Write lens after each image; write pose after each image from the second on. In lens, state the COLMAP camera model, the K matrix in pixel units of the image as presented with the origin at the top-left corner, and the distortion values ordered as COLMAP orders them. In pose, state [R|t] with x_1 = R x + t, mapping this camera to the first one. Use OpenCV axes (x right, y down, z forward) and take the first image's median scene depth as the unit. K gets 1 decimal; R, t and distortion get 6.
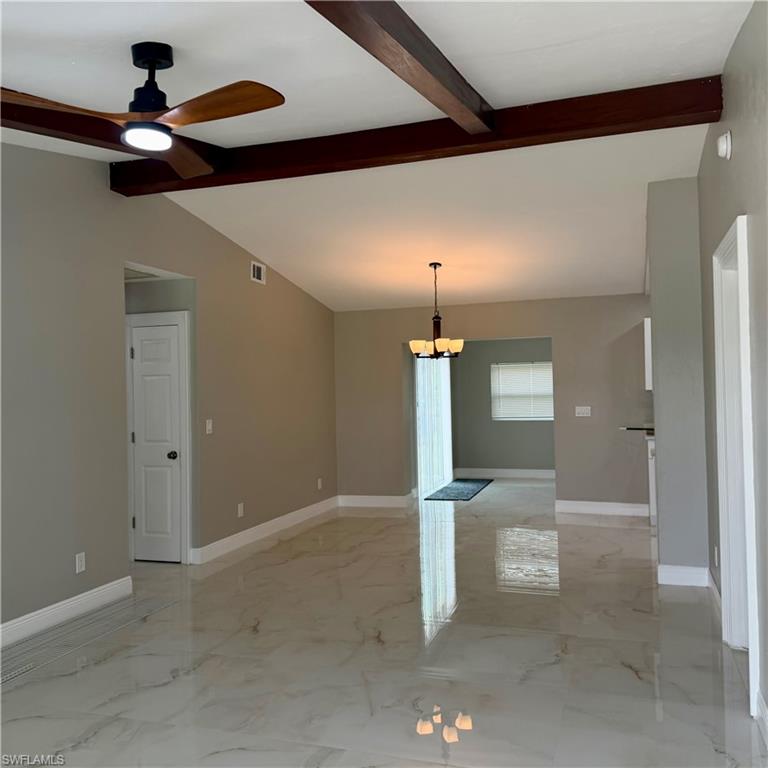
lens RADIAL K [[708.0, 0, 384.0], [0, 708.0, 384.0], [0, 0, 1]] dist [0.012919, 0.000051]
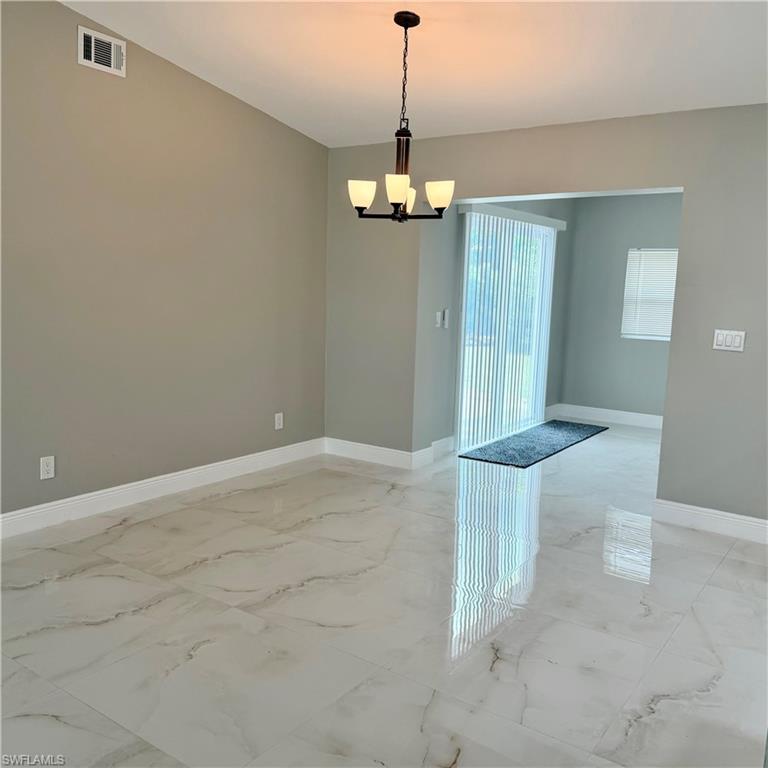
lens RADIAL K [[708.0, 0, 384.0], [0, 708.0, 384.0], [0, 0, 1]] dist [0.012919, 0.000051]
pose [[0.952151, 0.093441, -0.290993, 0.176673], [-0.048218, 0.986120, 0.158880, 0.000831], [0.301800, -0.137246, 0.943441, 0.400932]]
